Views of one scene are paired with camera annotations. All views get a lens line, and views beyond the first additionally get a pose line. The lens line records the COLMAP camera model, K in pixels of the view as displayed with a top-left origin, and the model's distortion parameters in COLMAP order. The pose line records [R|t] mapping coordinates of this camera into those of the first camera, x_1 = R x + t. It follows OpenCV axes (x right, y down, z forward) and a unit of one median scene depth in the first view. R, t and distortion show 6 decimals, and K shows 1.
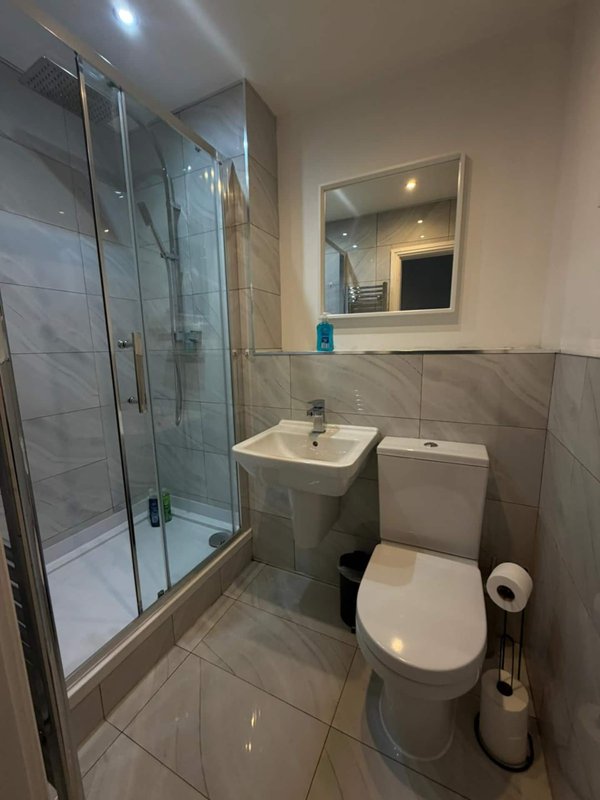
lens RADIAL K [[320.4, 0, 302.0], [0, 320.4, 399.2], [0, 0, 1]] dist [0.000055, 0.000895]
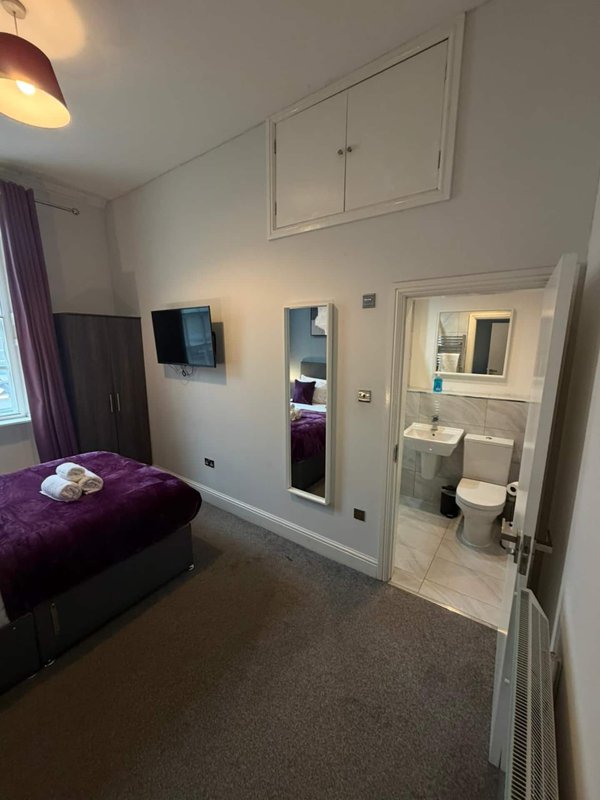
lens RADIAL K [[320.4, 0, 296.5], [0, 320.4, 399.8], [0, 0, 1]] dist [0.000055, 0.000895]
pose [[0.983885, 0.045894, -0.172813, -0.541188], [-0.040466, 0.998574, 0.034808, -0.149156], [0.174165, -0.027254, 0.984339, -1.413231]]
